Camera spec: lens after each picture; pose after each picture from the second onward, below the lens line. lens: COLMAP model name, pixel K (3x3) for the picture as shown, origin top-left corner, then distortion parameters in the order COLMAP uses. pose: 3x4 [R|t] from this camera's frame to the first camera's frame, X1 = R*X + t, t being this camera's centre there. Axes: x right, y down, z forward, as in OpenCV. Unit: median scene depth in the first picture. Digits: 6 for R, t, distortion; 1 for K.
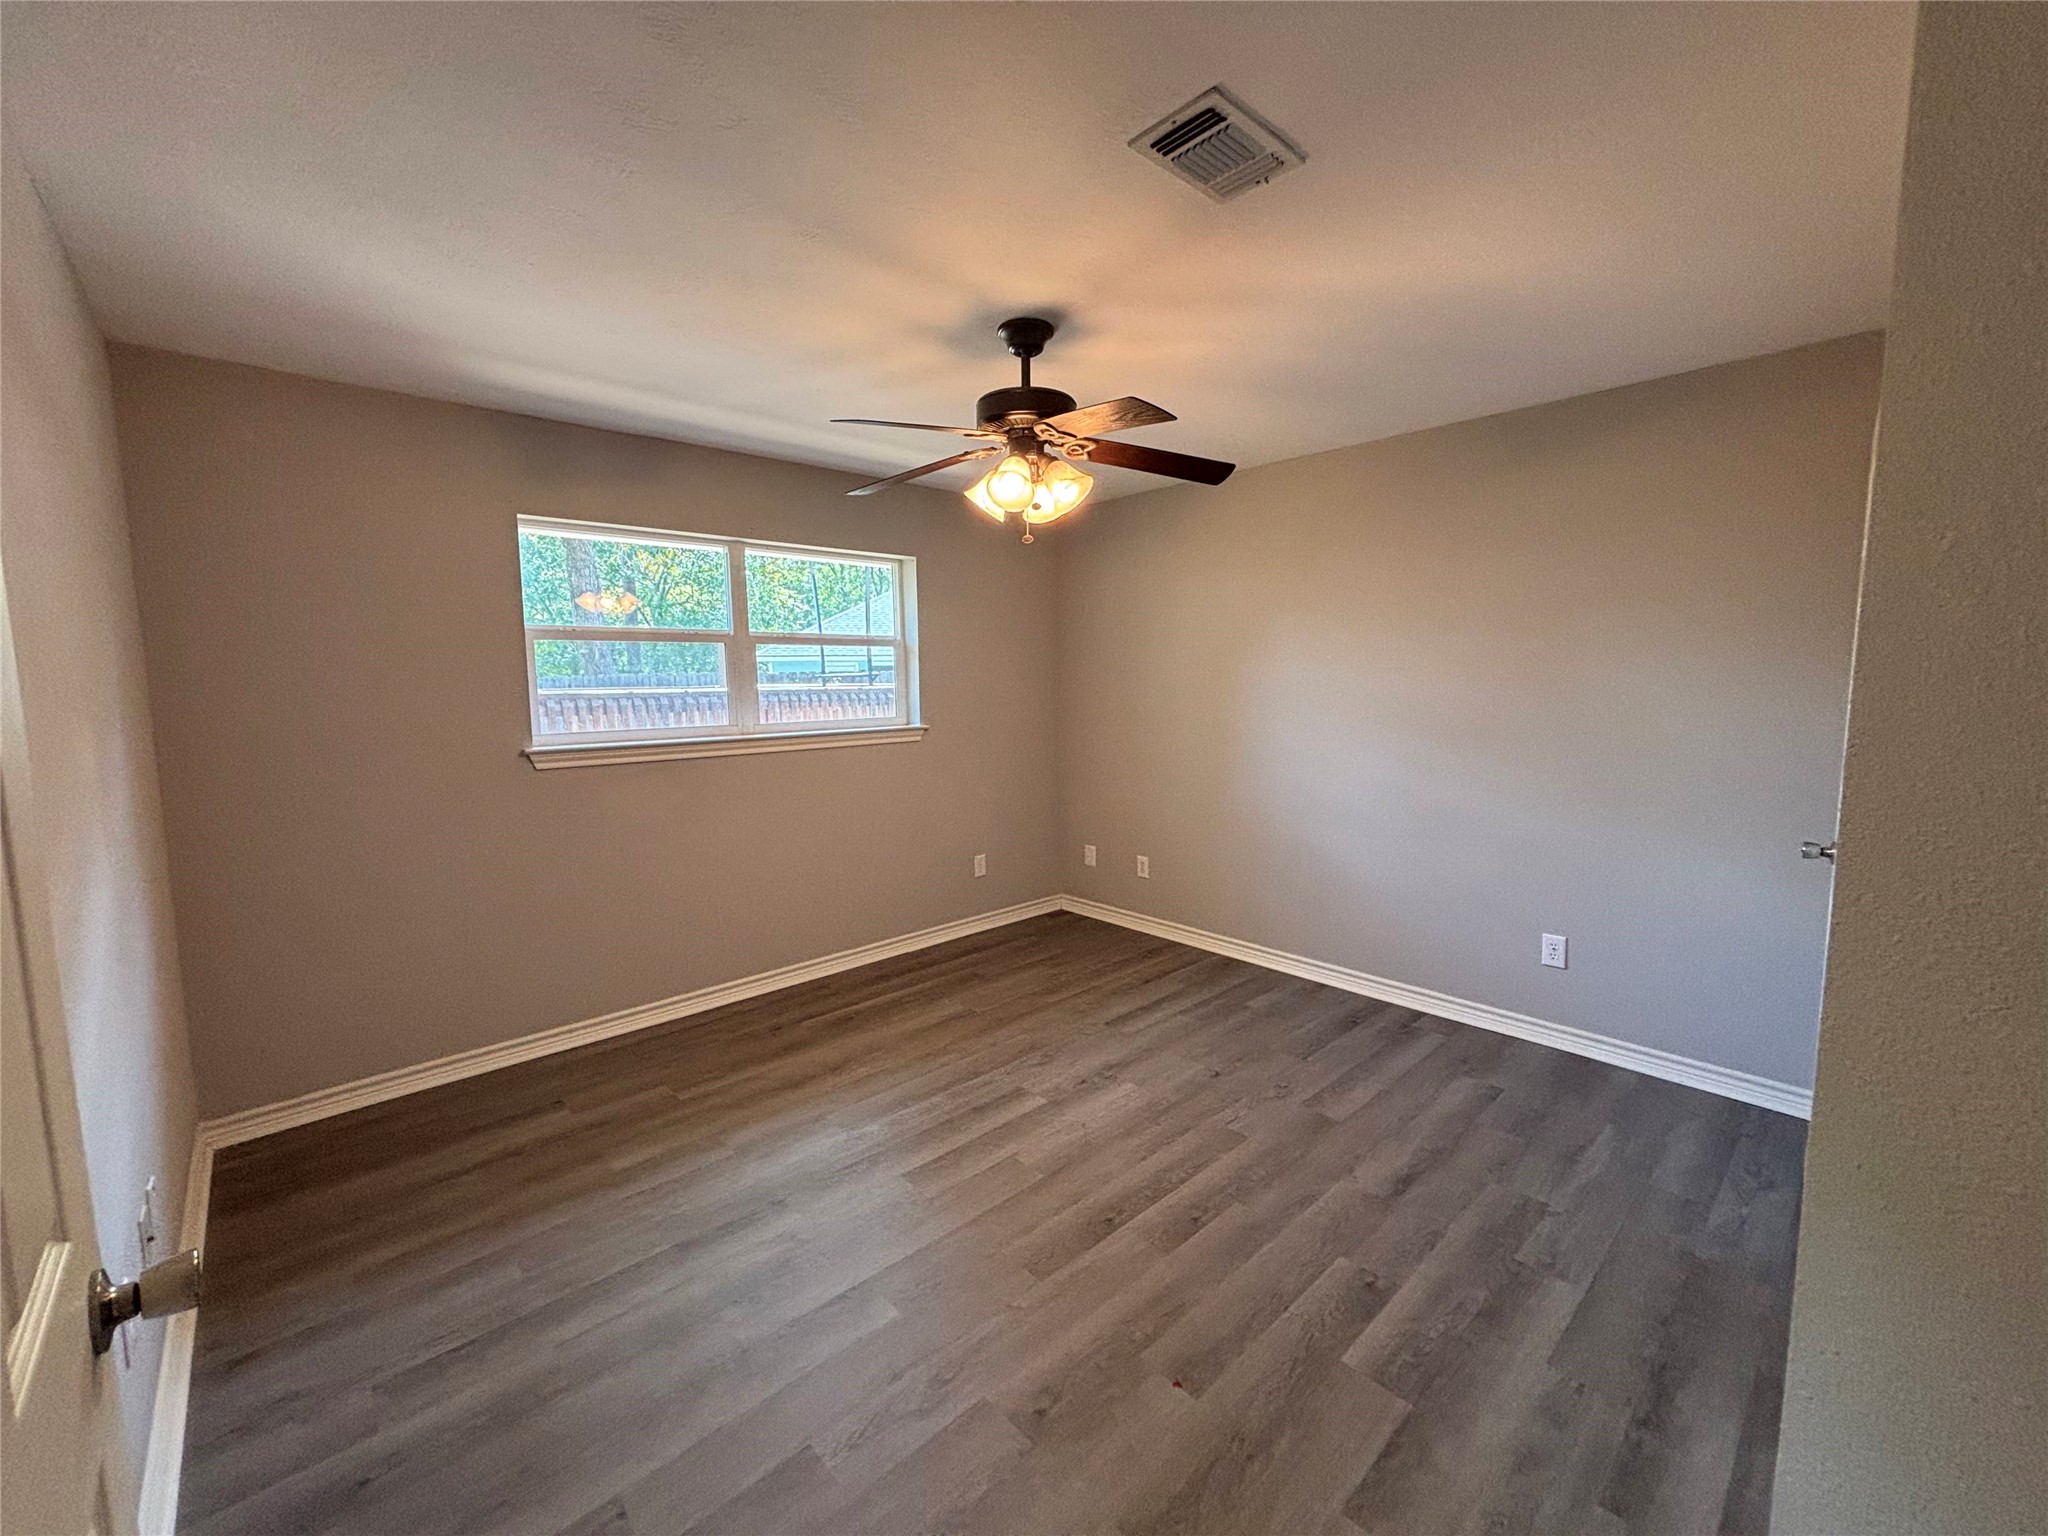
lens RADIAL K [[820.8, 0, 1021.6], [0, 820.8, 768.6], [0, 0, 1]] dist [-0.007439, 0.000076]
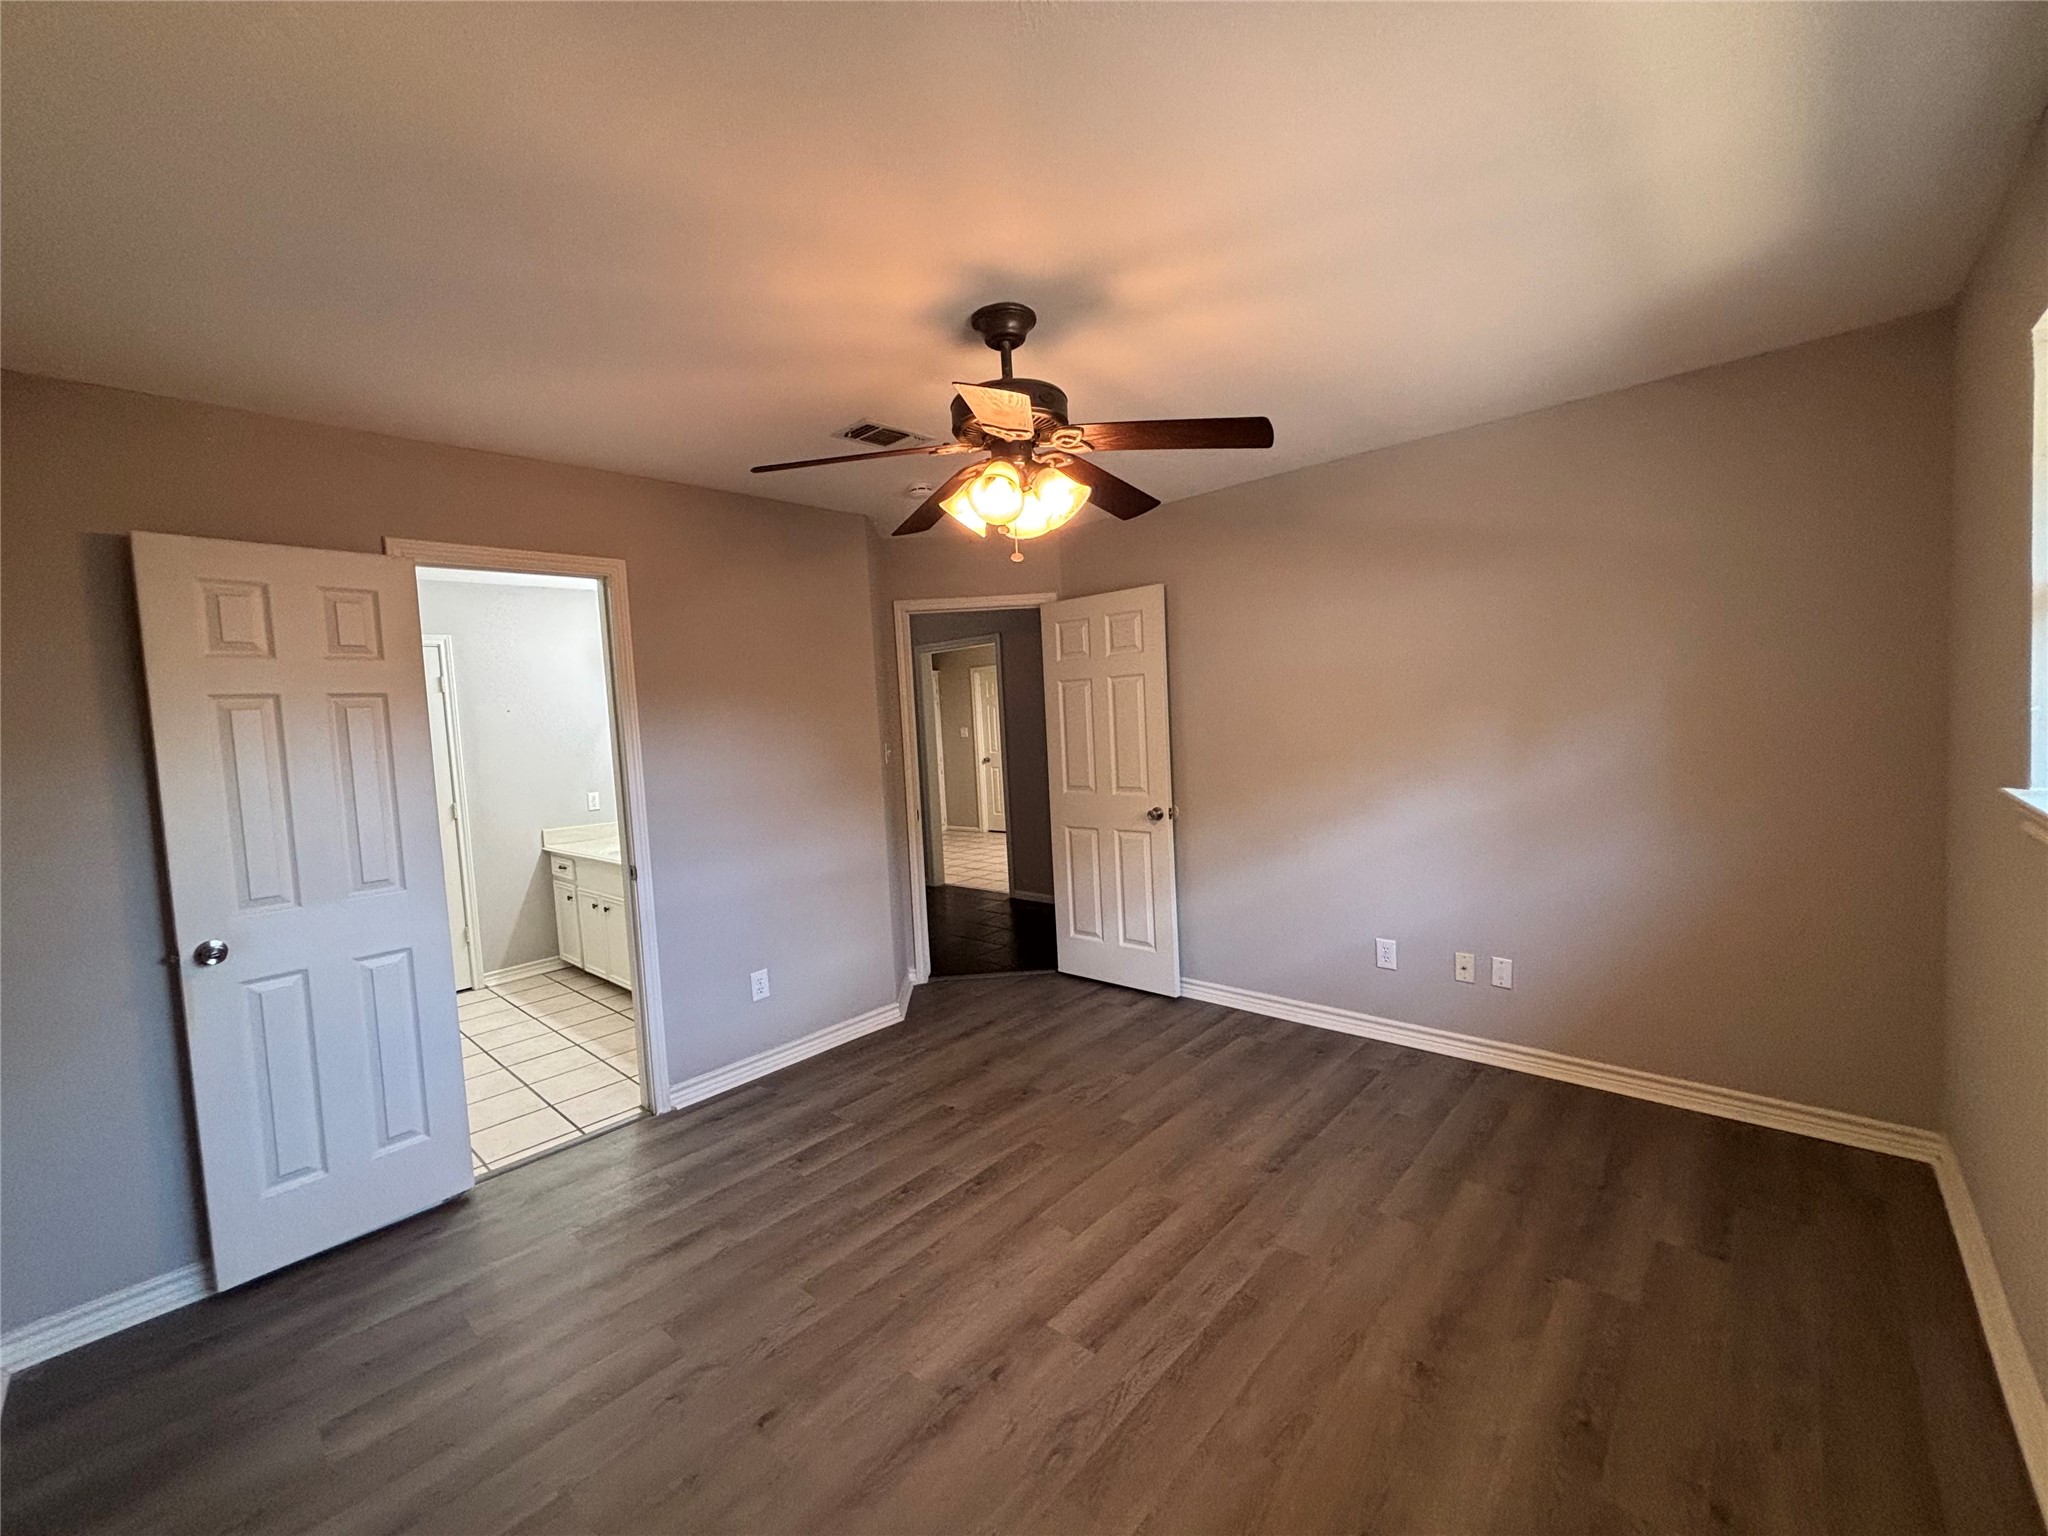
lens RADIAL K [[820.8, 0, 1013.3], [0, 820.8, 769.2], [0, 0, 1]] dist [-0.007439, 0.000076]
pose [[-0.995038, 0.072610, -0.068018, 0.085282], [0.059865, 0.982996, 0.173592, -0.209226], [0.079466, 0.168659, -0.982466, 1.859576]]
